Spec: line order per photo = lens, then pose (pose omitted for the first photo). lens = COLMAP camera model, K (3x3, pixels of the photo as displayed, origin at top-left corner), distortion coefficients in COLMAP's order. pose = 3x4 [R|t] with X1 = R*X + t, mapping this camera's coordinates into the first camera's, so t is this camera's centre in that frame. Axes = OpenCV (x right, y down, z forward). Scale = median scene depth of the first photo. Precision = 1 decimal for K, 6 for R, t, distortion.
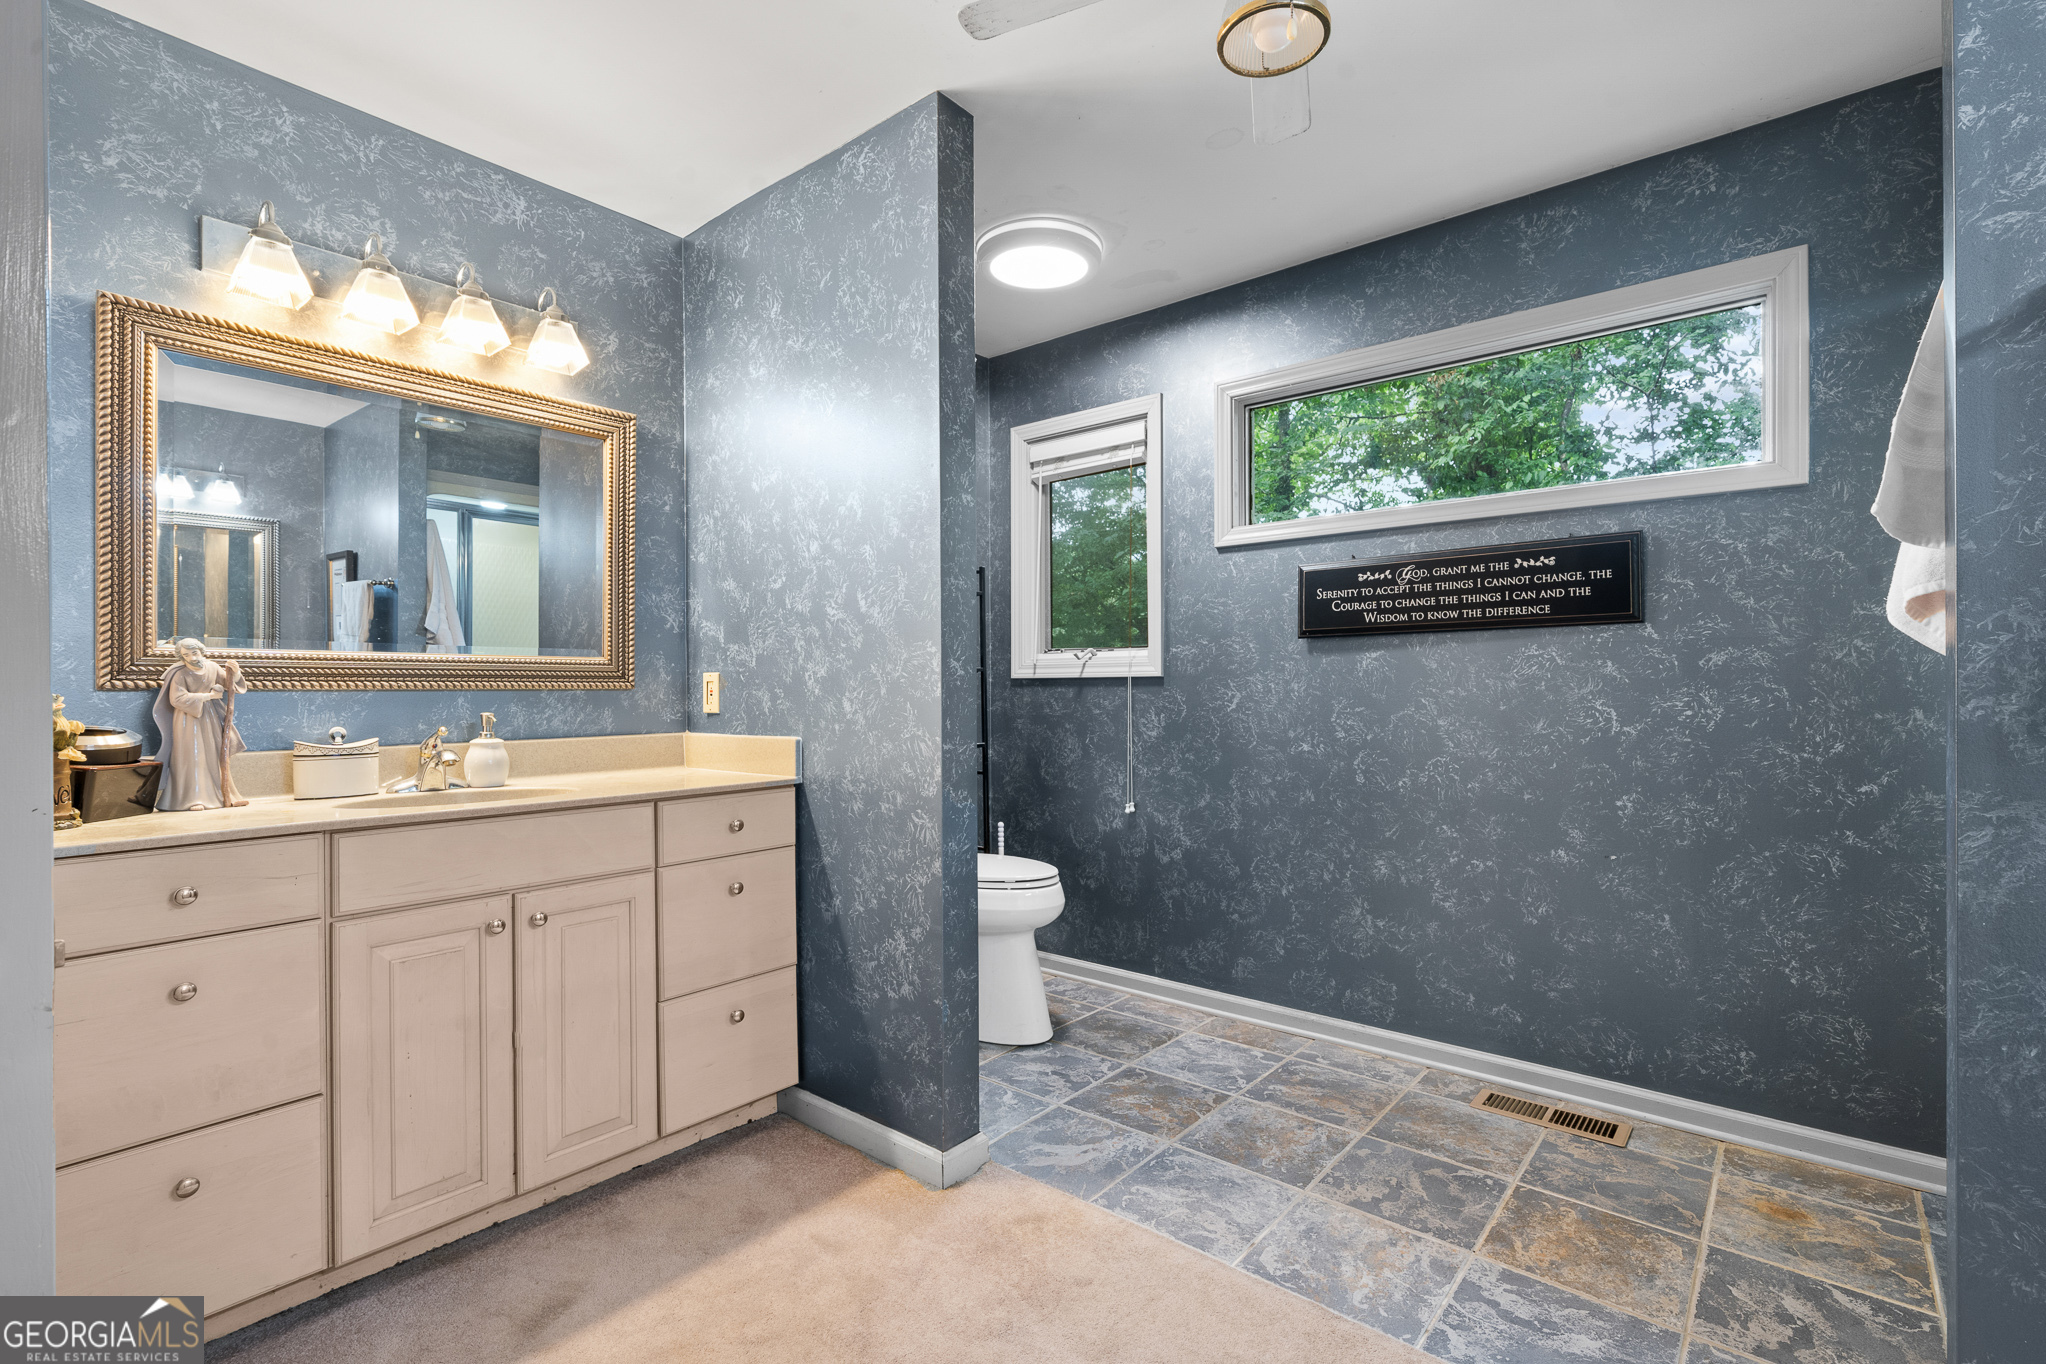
lens RADIAL K [[926.2, 0, 1023.3], [0, 926.2, 690.8], [0, 0, 1]] dist [0.000116, 0.000033]
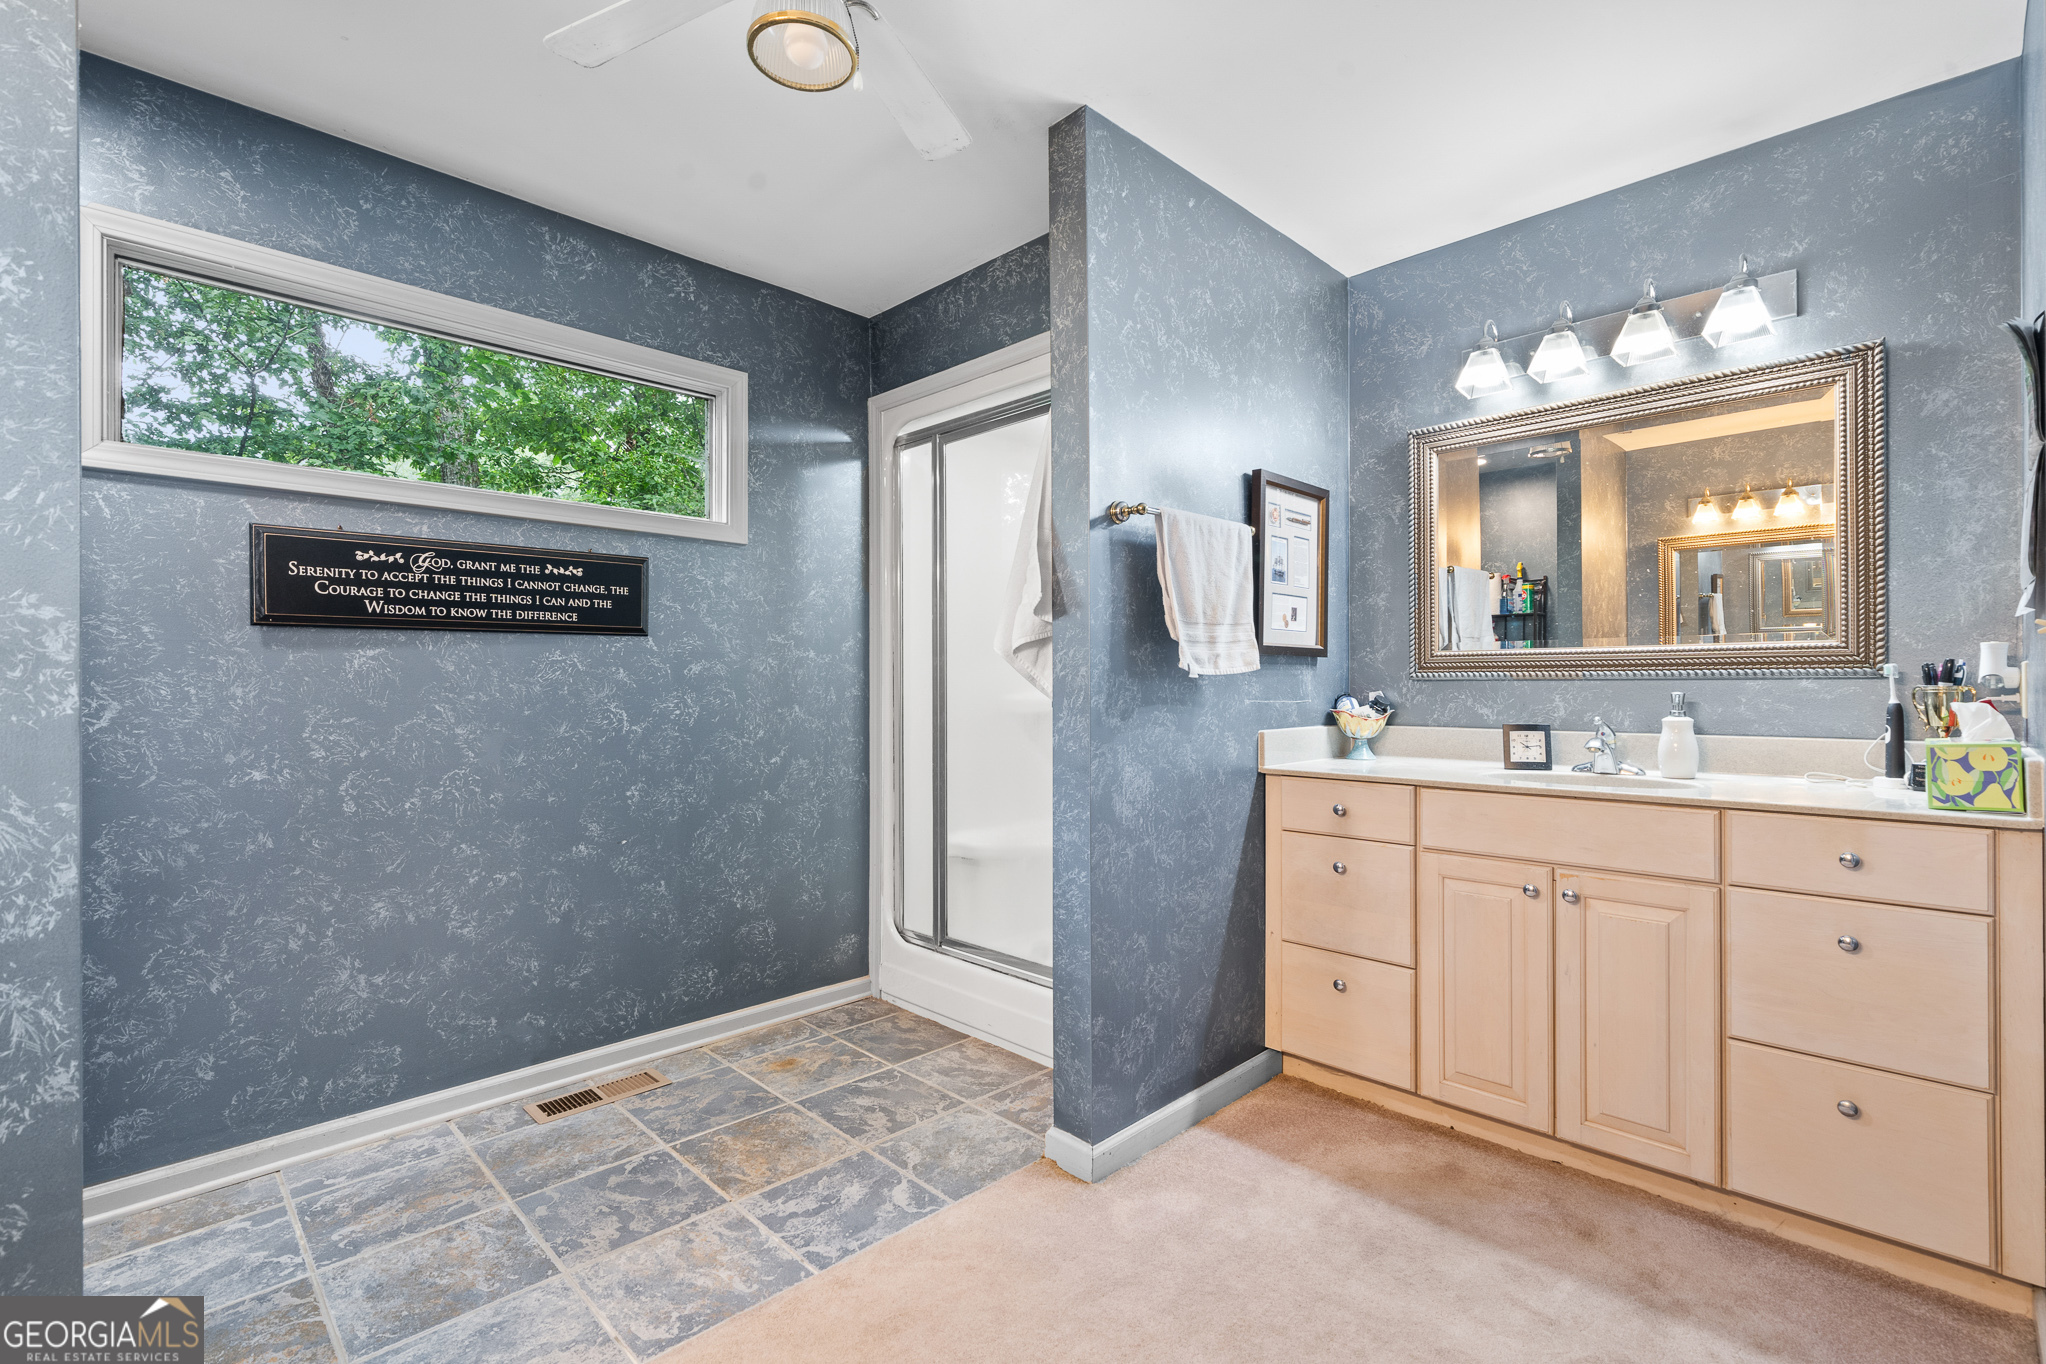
lens RADIAL K [[905.2, 0, 1030.7], [0, 905.2, 686.3], [0, 0, 1]] dist [0.001642, 0.000129]
pose [[0.095500, 0.003337, 0.995424, -0.403281], [0.006803, 0.999969, -0.004005, -0.002216], [-0.995406, 0.007154, 0.095474, 0.385569]]
